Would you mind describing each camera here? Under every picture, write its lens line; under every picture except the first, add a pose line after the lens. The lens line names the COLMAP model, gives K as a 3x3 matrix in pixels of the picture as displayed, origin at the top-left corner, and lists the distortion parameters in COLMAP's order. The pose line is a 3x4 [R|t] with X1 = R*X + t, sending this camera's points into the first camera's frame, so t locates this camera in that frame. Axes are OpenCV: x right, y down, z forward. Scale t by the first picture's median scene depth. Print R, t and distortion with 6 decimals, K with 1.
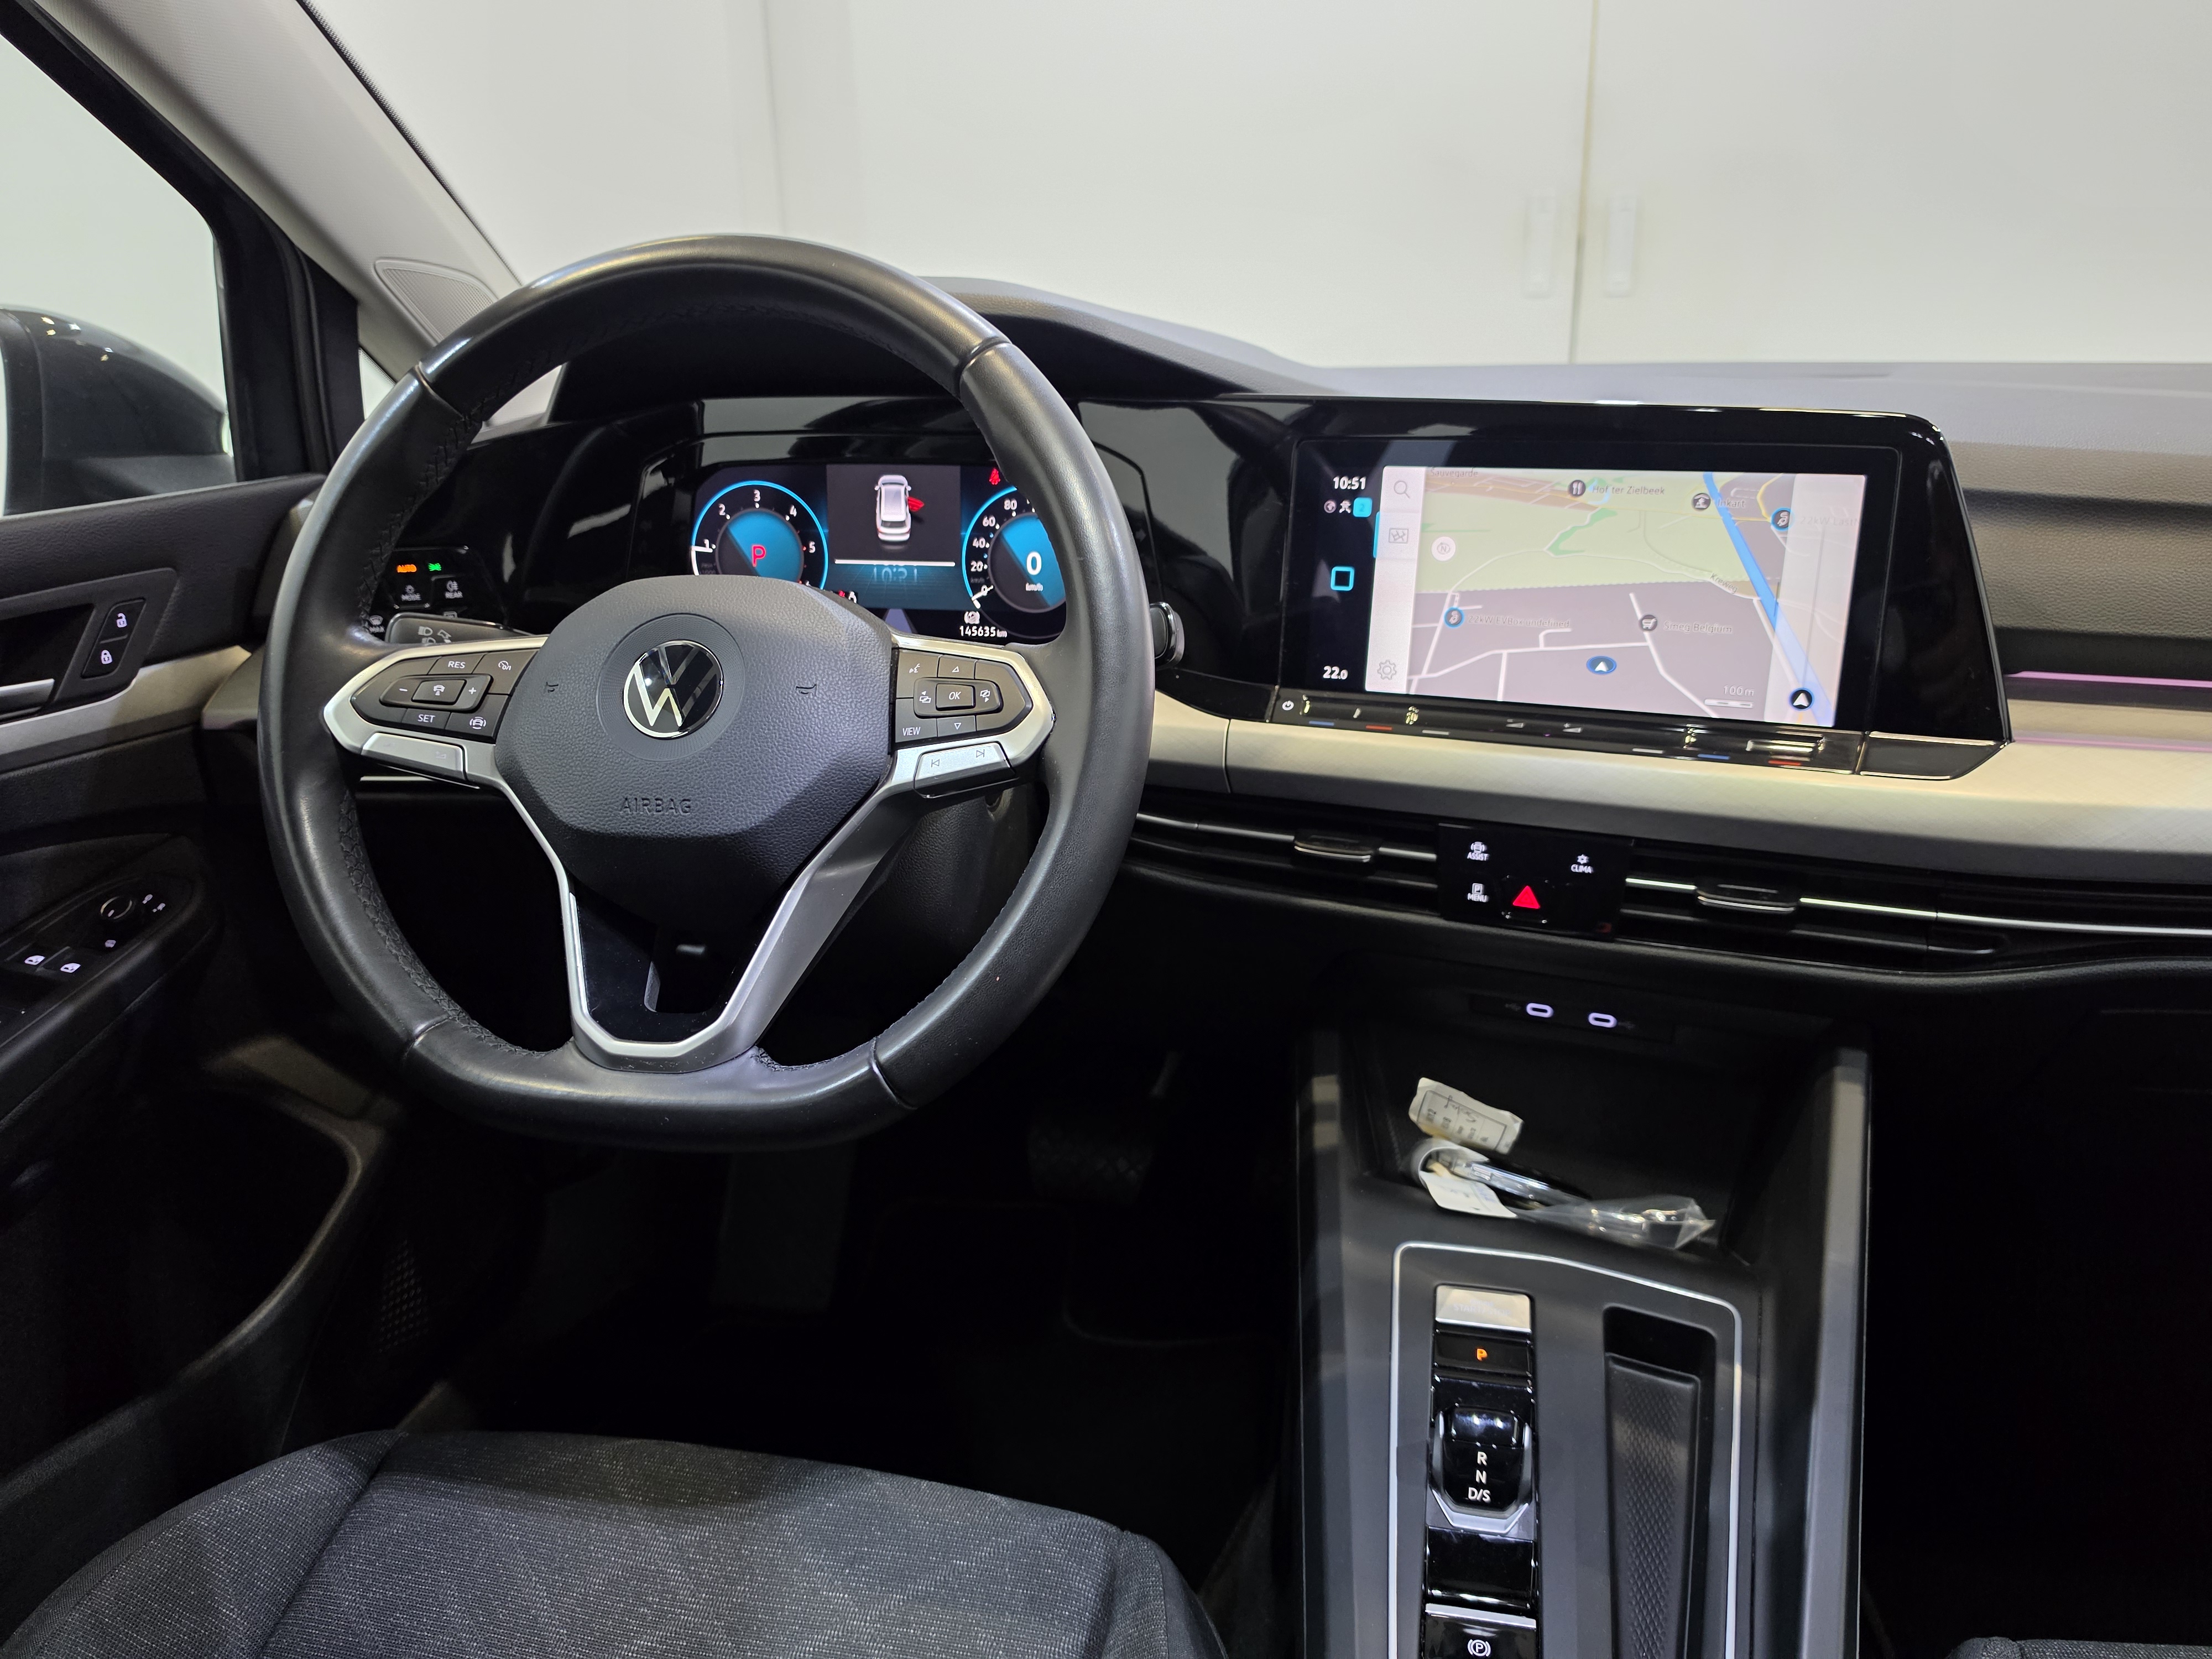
lens RADIAL K [[1530.1, 0, 1138.2], [0, 1530.1, 823.4], [0, 0, 1]] dist [0.063596, -0.081906]
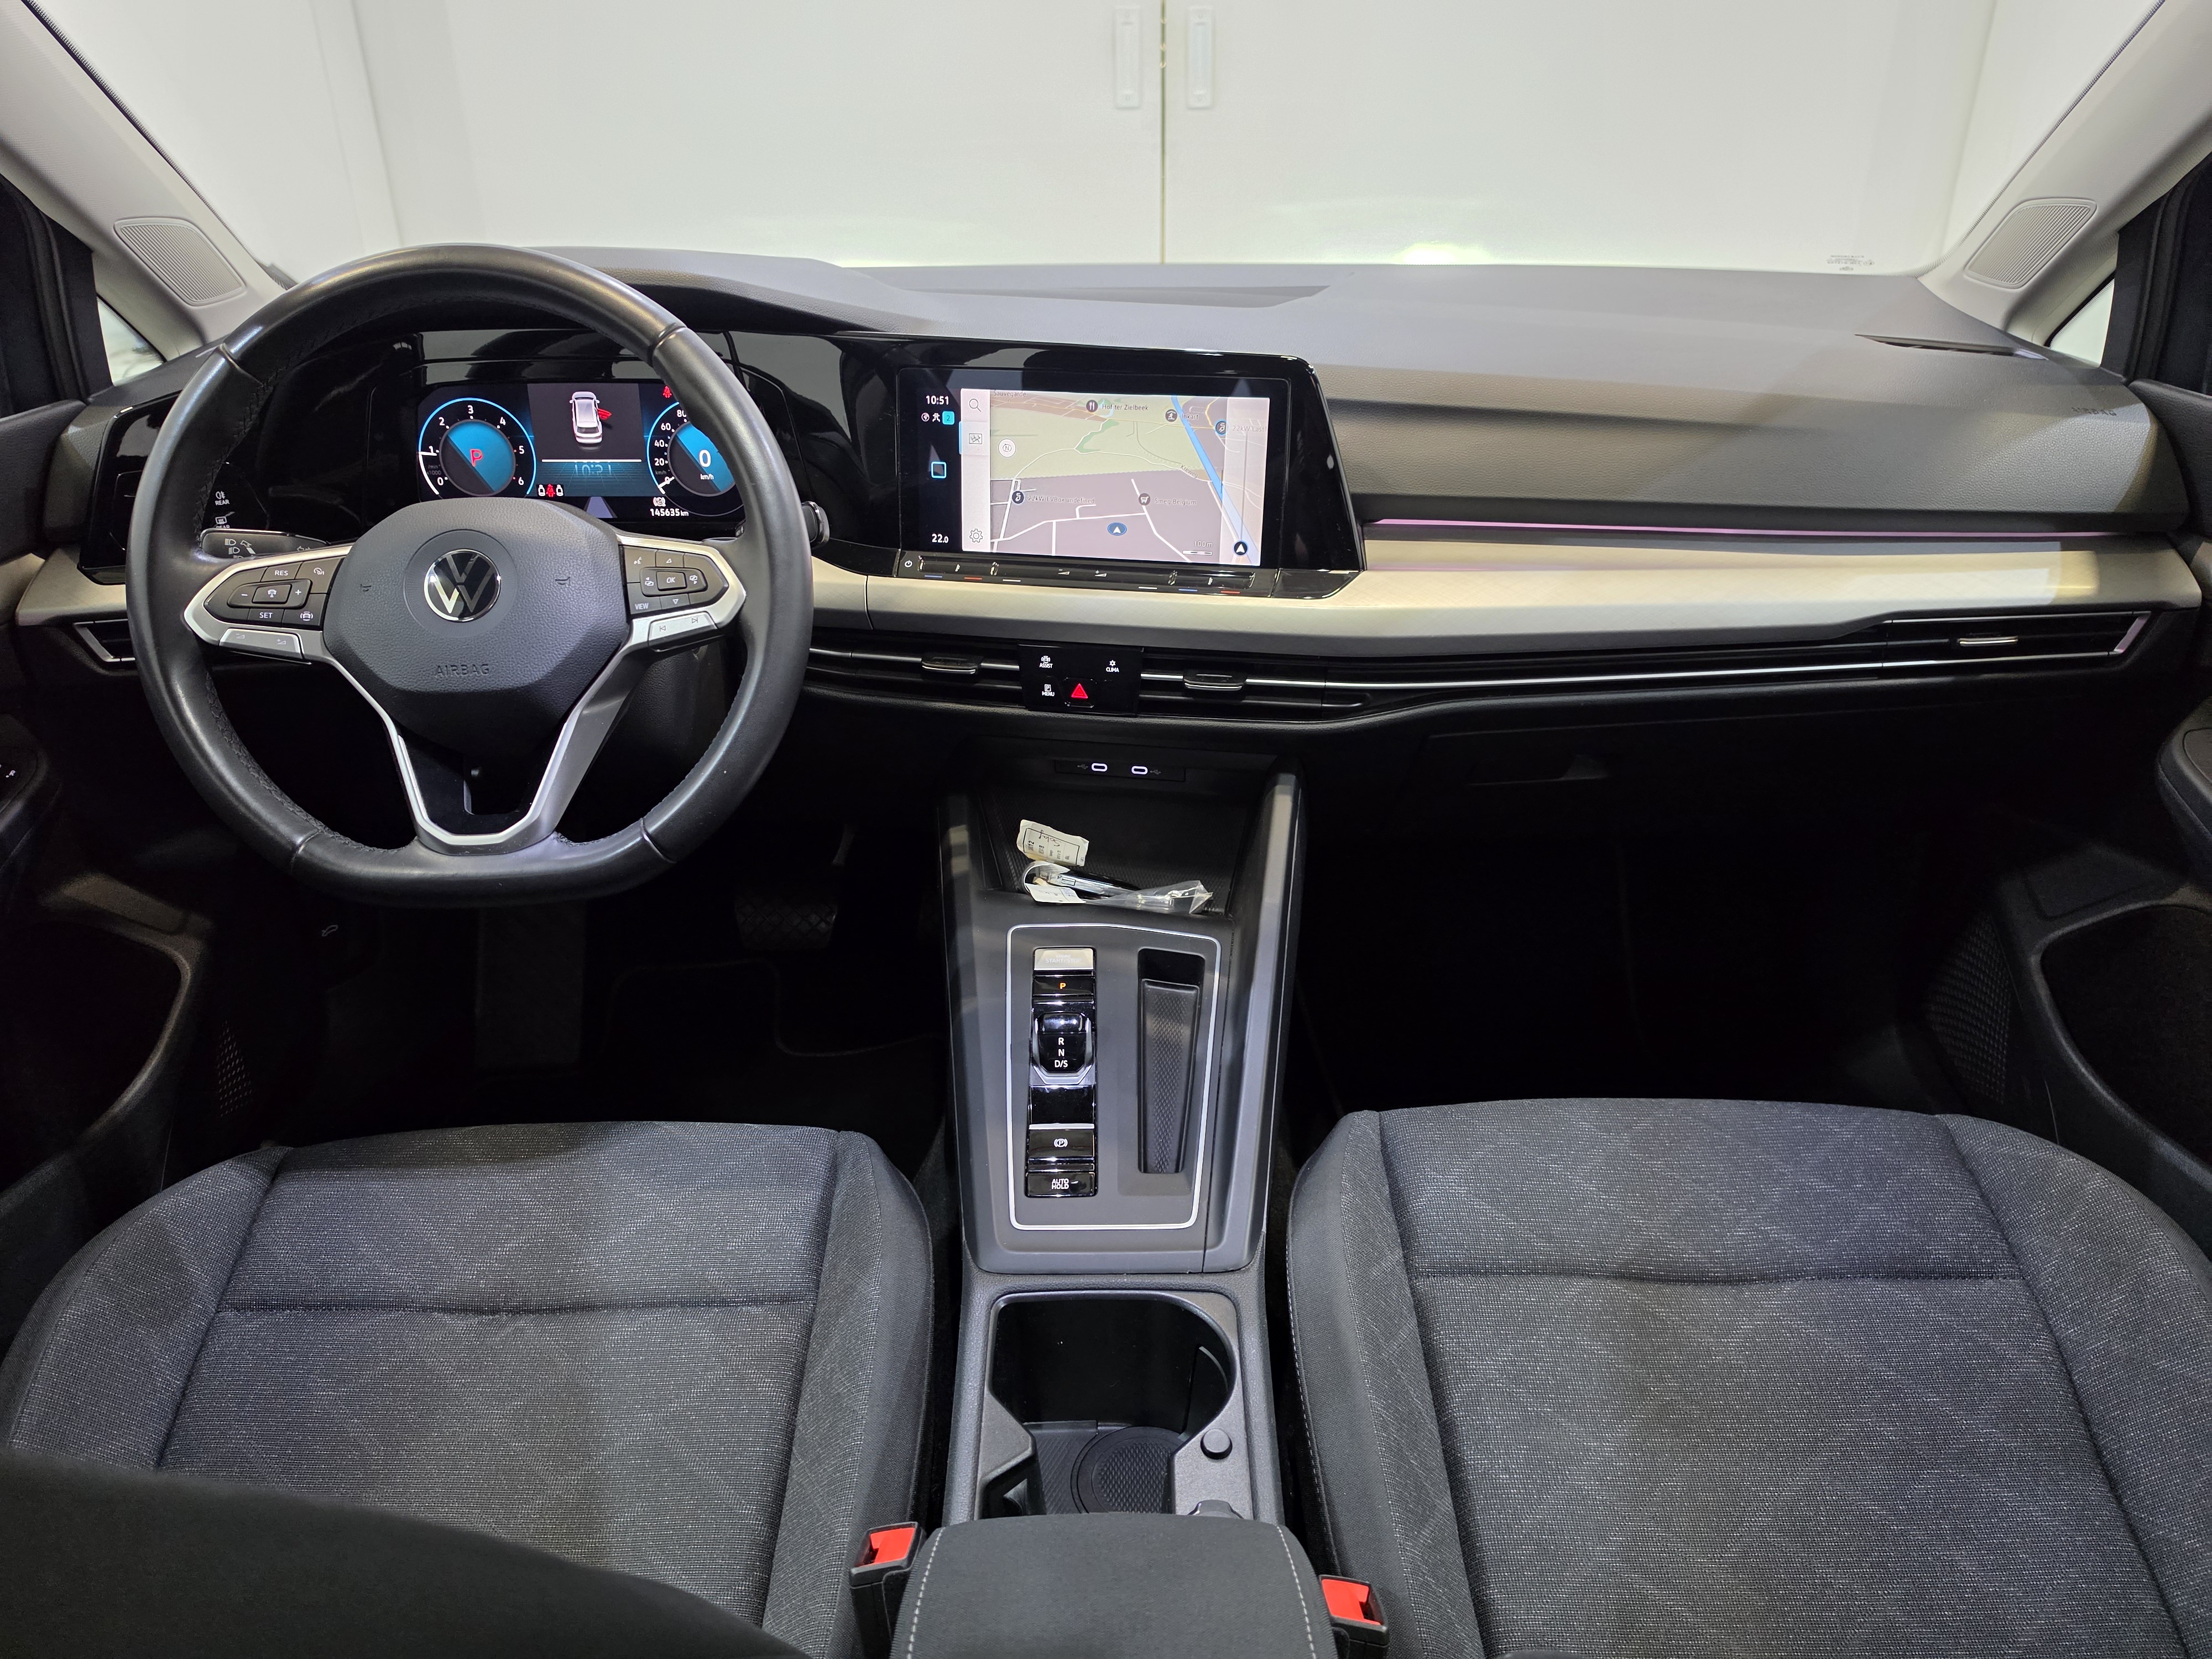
lens RADIAL K [[1530.1, 0, 1100.9], [0, 1530.1, 843.2], [0, 0, 1]] dist [0.063596, -0.081906]
pose [[0.978659, -0.089872, 0.184794, -0.012082], [0.061873, 0.986432, 0.152061, -0.029807], [-0.195953, -0.137383, 0.970942, -0.455666]]
